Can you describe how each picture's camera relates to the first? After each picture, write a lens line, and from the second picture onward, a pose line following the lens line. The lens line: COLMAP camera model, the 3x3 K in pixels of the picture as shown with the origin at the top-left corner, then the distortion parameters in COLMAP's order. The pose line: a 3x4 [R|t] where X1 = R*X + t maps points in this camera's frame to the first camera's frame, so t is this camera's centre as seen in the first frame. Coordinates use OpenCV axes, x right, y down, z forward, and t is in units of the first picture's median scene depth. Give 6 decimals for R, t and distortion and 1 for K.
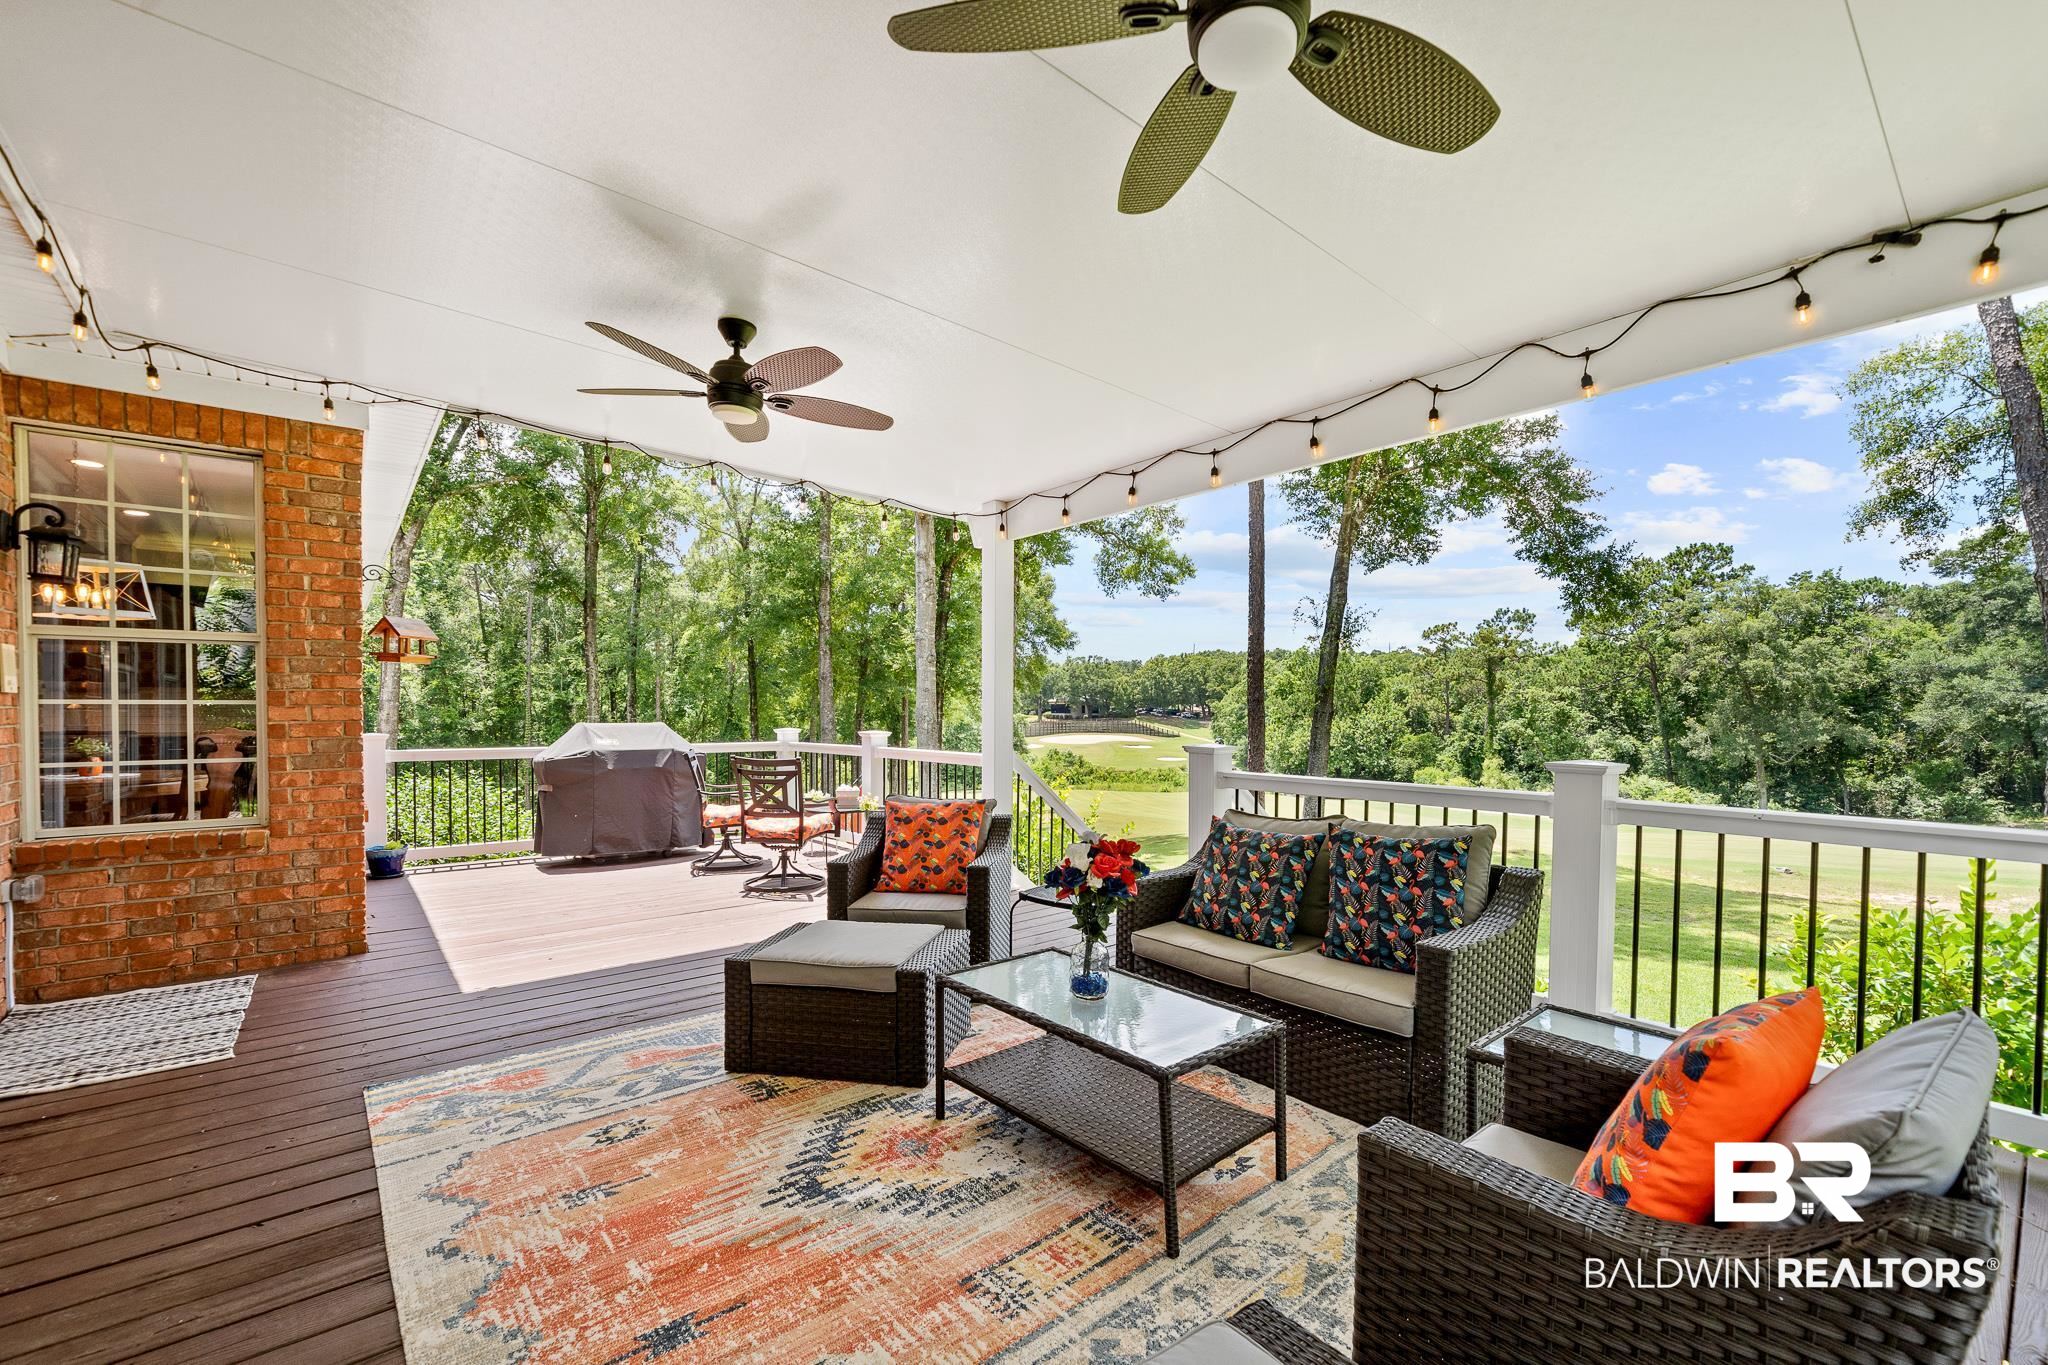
lens RADIAL K [[860.0, 0, 1013.6], [0, 860.0, 727.1], [0, 0, 1]] dist [-0.002685, 0.000400]
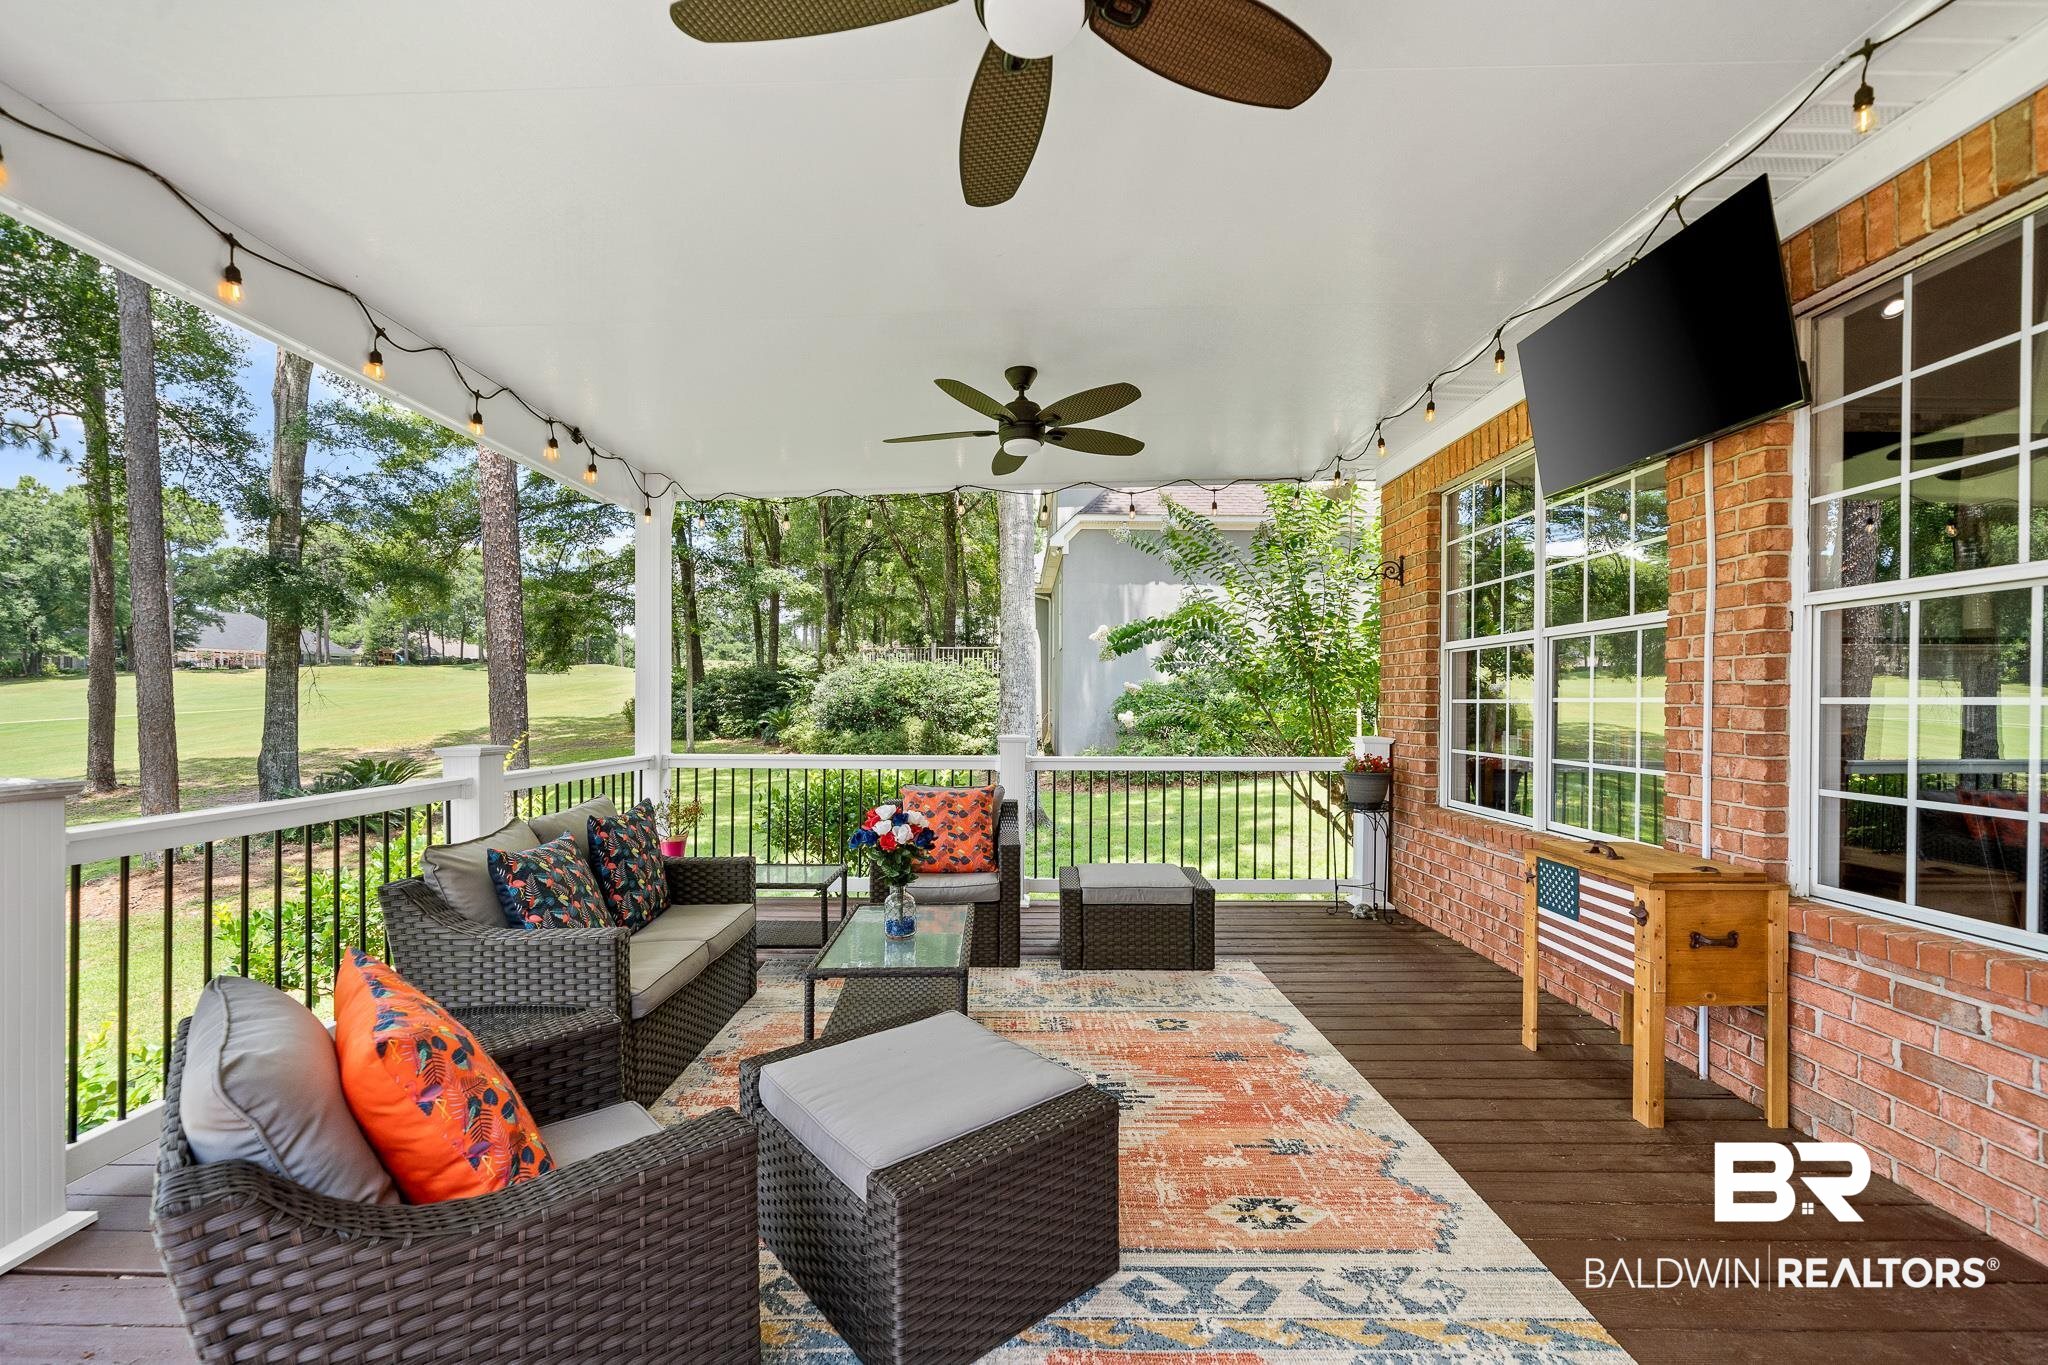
lens RADIAL K [[843.7, 0, 1035.0], [0, 843.7, 705.4], [0, 0, 1]] dist [0.000926, -0.000039]
pose [[-0.791082, -0.007619, 0.611663, -0.043411], [0.006665, 0.999756, 0.021074, -0.002258], [-0.611674, 0.020748, -0.790838, 0.099180]]
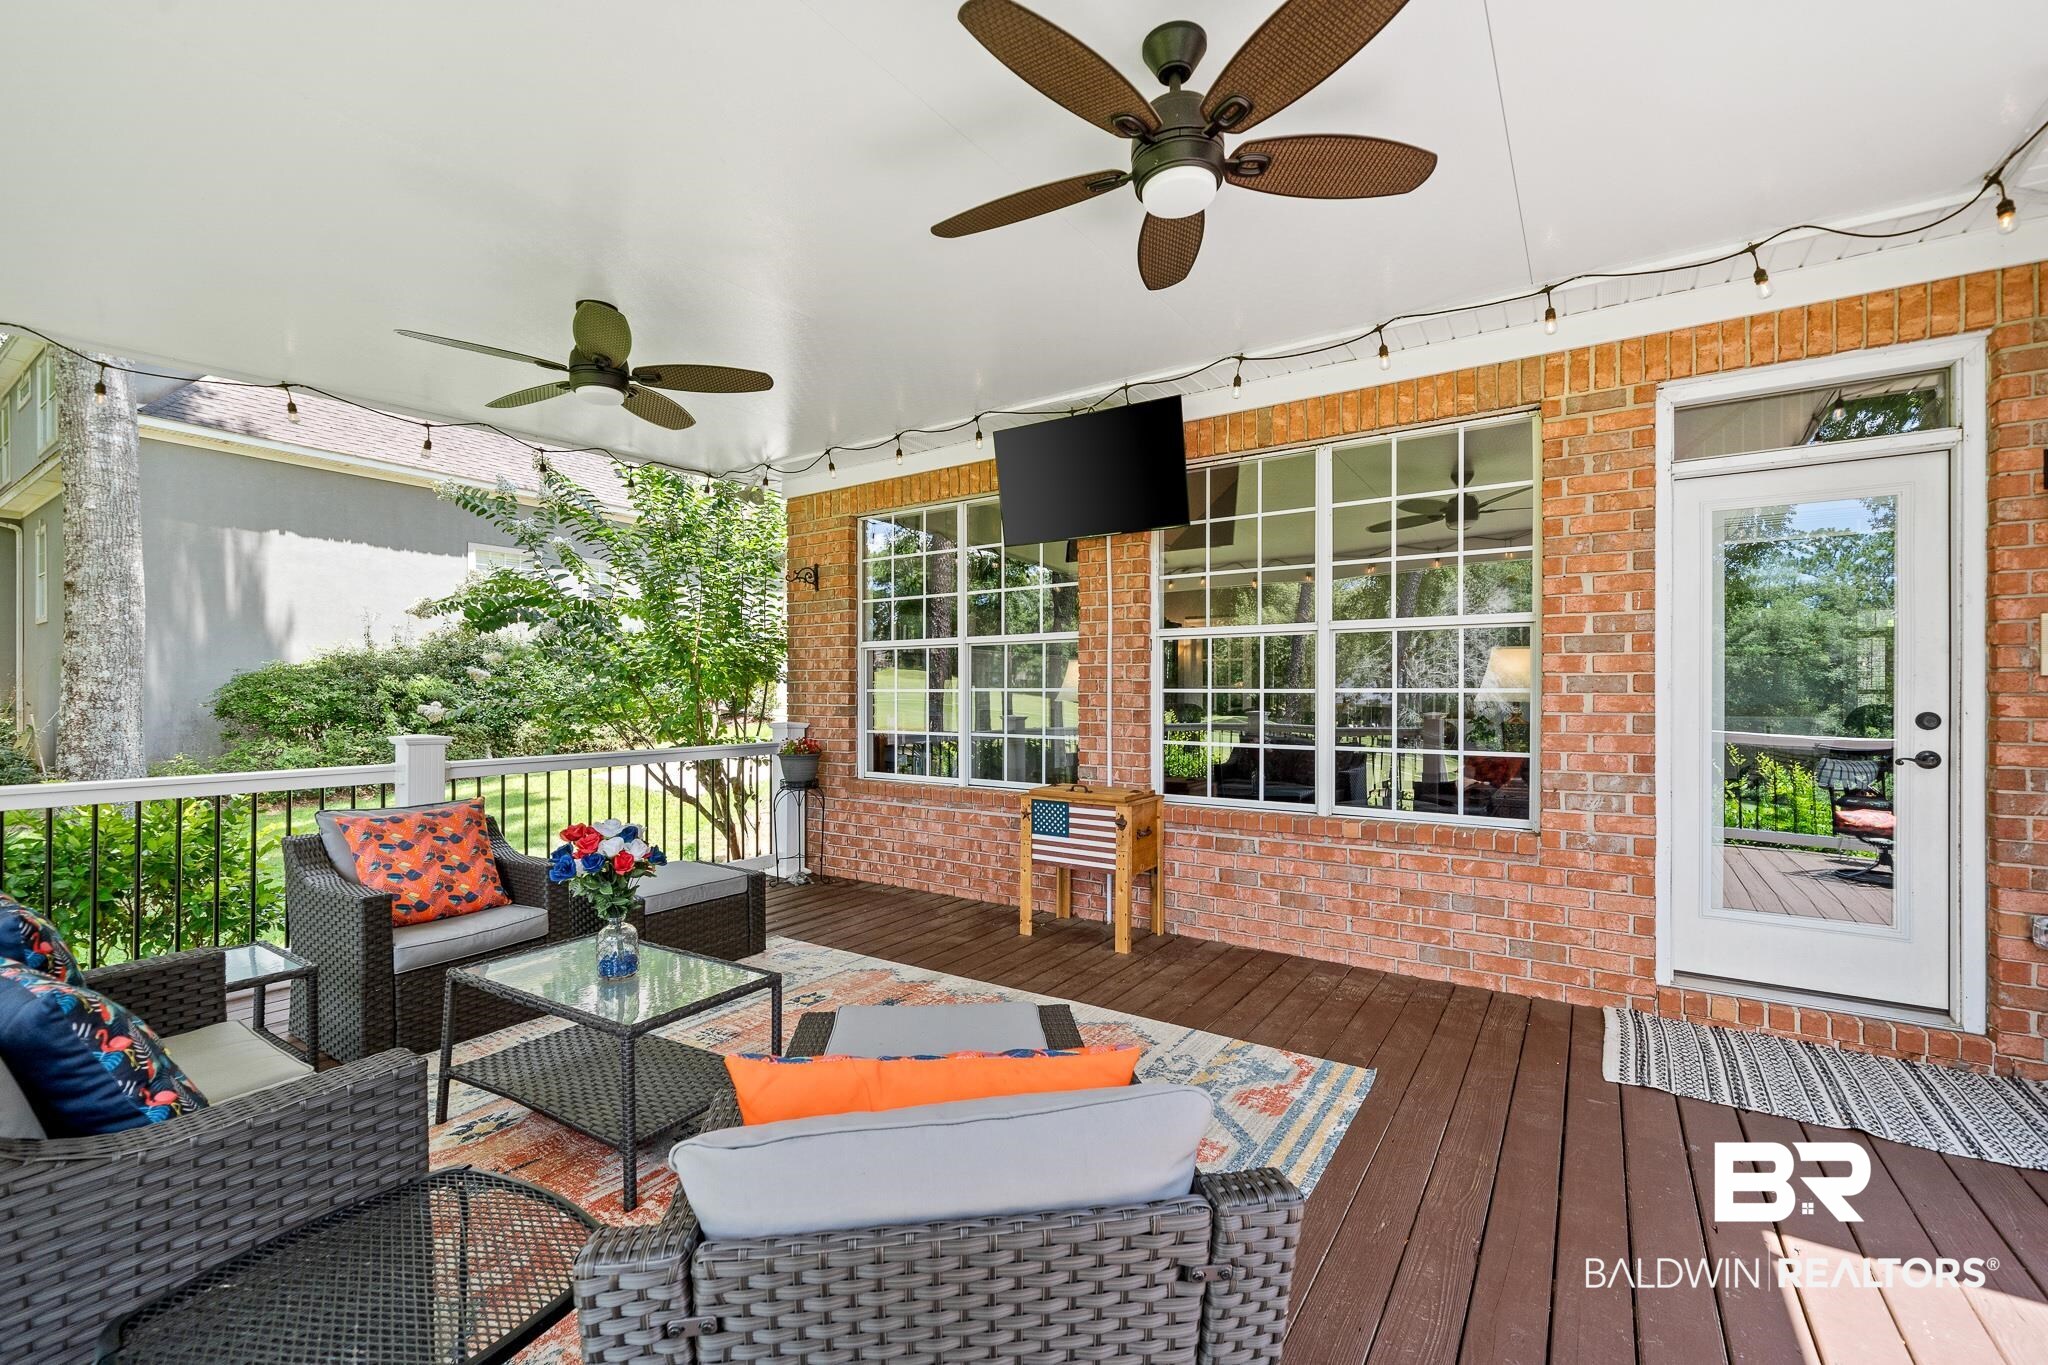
lens RADIAL K [[839.1, 0, 1025.3], [0, 839.1, 691.8], [0, 0, 1]] dist [0.000066, -0.000226]
pose [[-0.954018, -0.003612, -0.299726, -0.003919], [-0.009251, 0.999806, 0.017397, -0.002470], [0.299605, 0.019370, -0.953867, 0.112913]]
